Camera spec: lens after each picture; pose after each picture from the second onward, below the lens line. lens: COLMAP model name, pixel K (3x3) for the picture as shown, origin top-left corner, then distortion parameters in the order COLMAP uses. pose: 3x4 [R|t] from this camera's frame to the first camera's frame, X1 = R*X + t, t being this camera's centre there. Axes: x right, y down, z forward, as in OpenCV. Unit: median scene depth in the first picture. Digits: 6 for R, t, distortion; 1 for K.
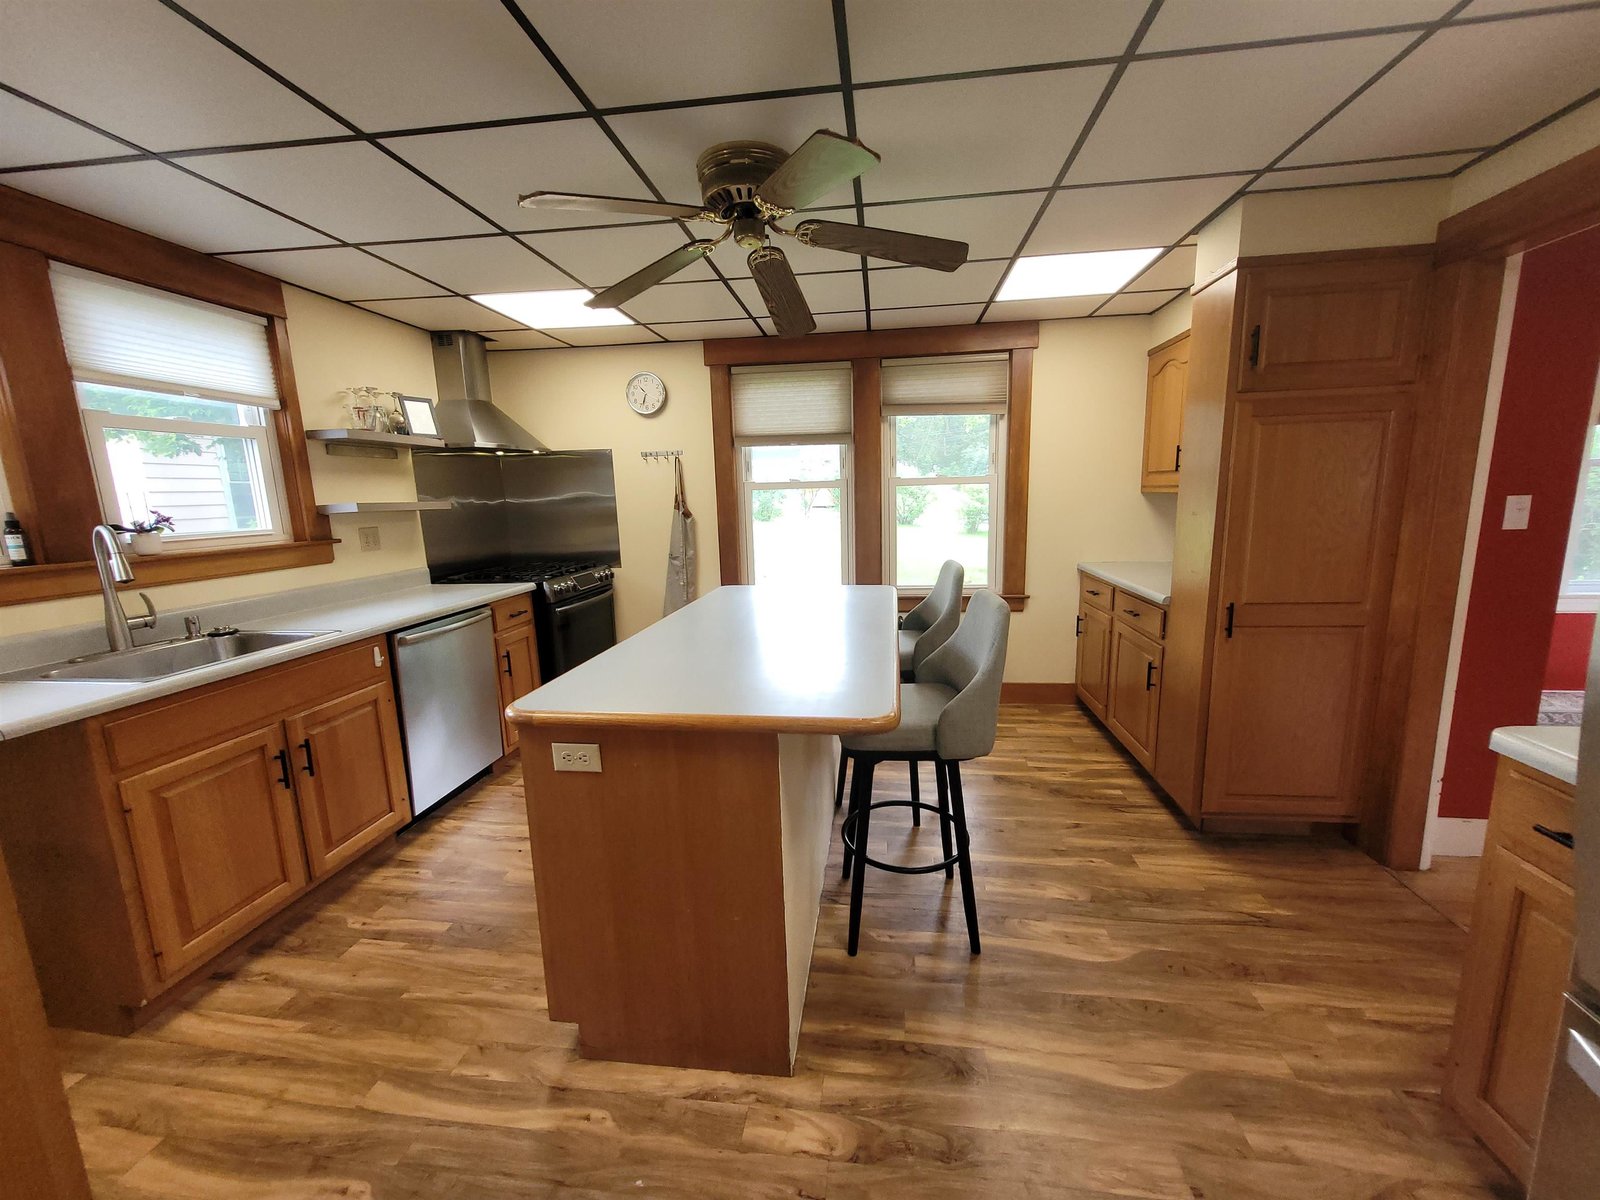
lens RADIAL K [[619.9, 0, 809.2], [0, 619.9, 600.8], [0, 0, 1]] dist [0.001034, -0.000085]
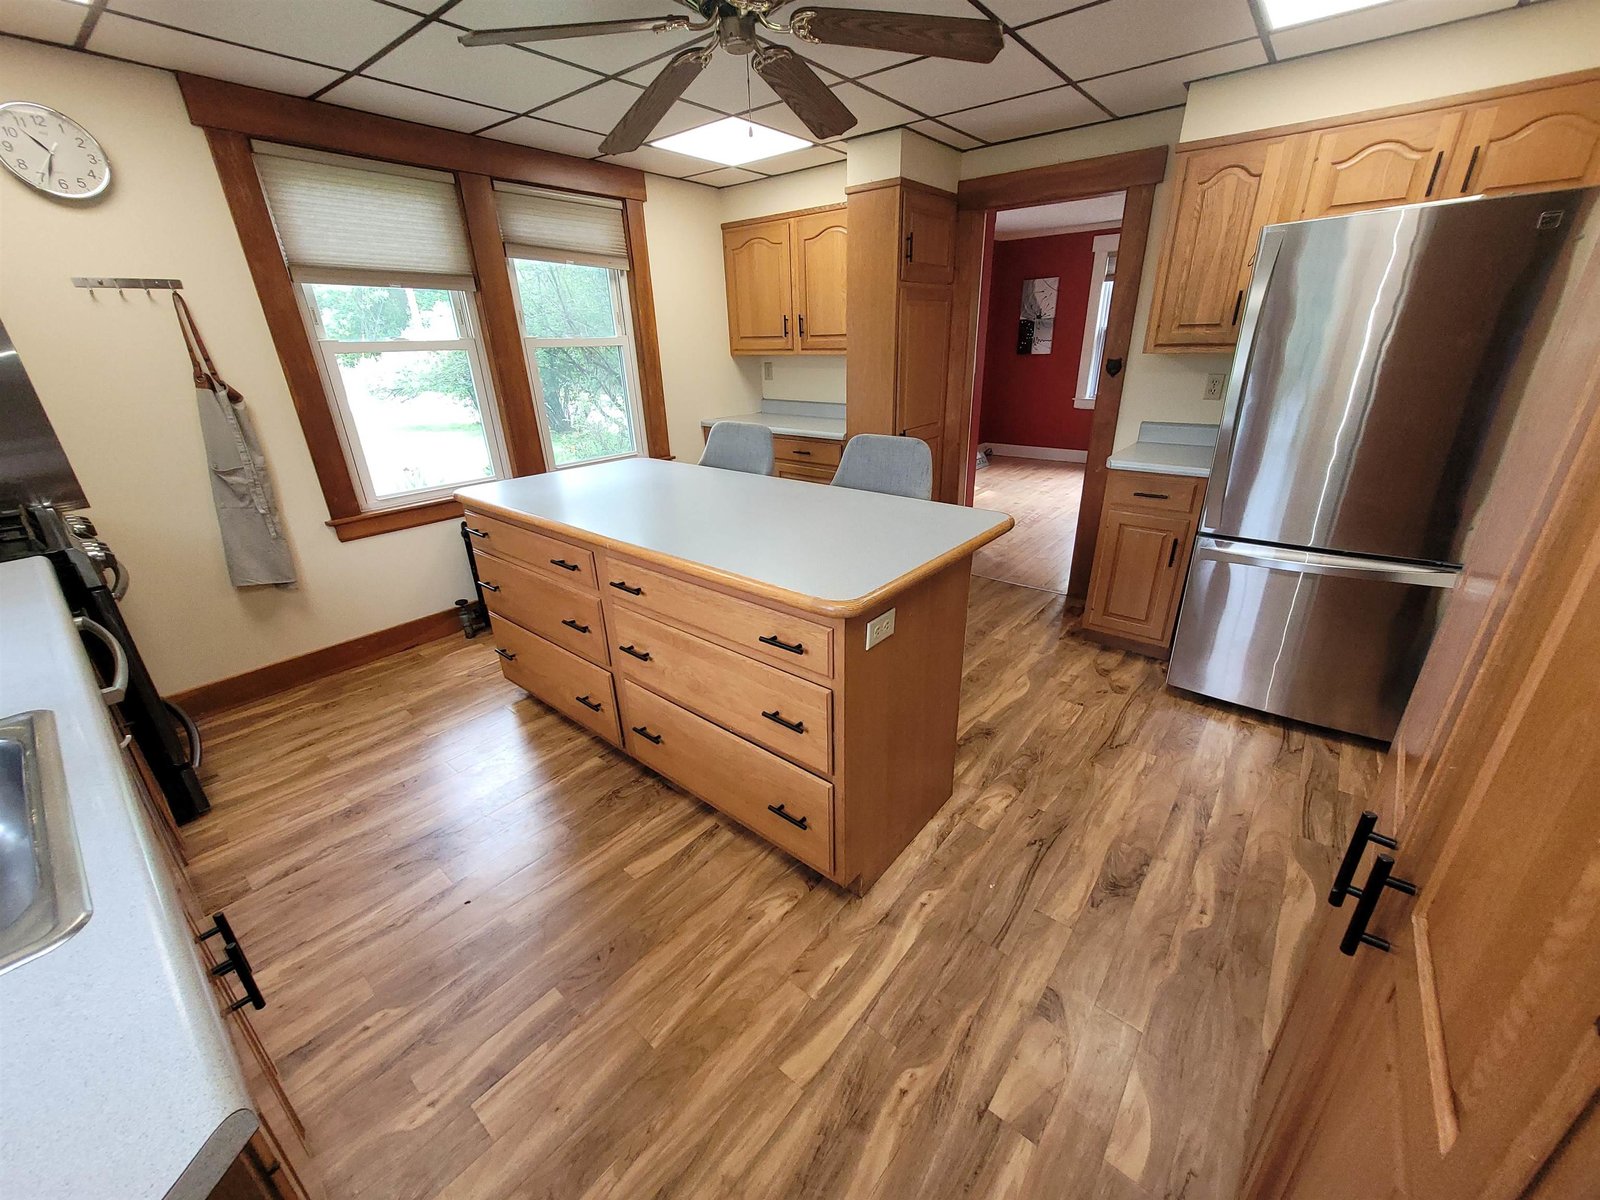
lens RADIAL K [[619.9, 0, 809.2], [0, 619.9, 600.8], [0, 0, 1]] dist [0.001034, -0.000085]
pose [[0.533899, -0.314842, 0.784746, -1.030786], [0.155093, 0.948810, 0.275148, -0.069709], [-0.831203, -0.025193, 0.555398, 0.449899]]
